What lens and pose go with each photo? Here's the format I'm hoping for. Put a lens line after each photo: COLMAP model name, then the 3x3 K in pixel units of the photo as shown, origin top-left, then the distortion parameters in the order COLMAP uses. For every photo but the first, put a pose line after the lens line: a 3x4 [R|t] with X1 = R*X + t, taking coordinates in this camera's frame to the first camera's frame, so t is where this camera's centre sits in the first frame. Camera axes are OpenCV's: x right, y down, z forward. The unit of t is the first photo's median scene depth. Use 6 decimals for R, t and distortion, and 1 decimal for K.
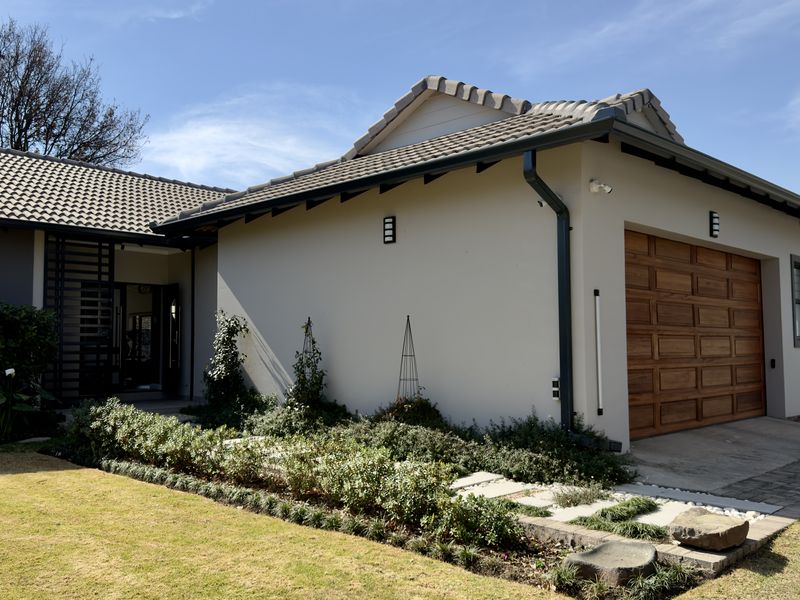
lens RADIAL K [[741.4, 0, 398.7], [0, 741.4, 304.5], [0, 0, 1]] dist [0.164537, -0.341211]
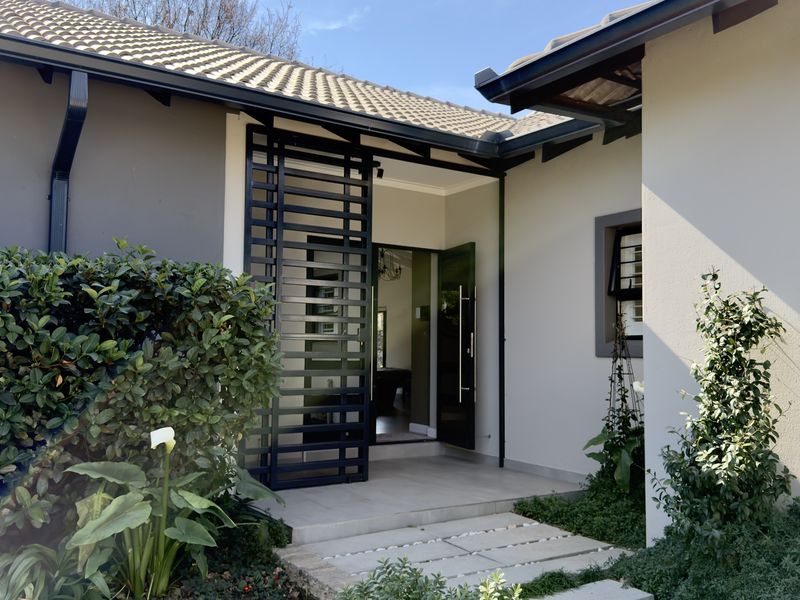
lens RADIAL K [[741.4, 0, 398.7], [0, 741.4, 304.5], [0, 0, 1]] dist [0.164537, -0.341211]
pose [[0.975189, -0.001142, -0.221372, -0.264424], [-0.000441, 0.999975, -0.007103, 0.022451], [0.221374, 0.007024, 0.975164, 0.549733]]
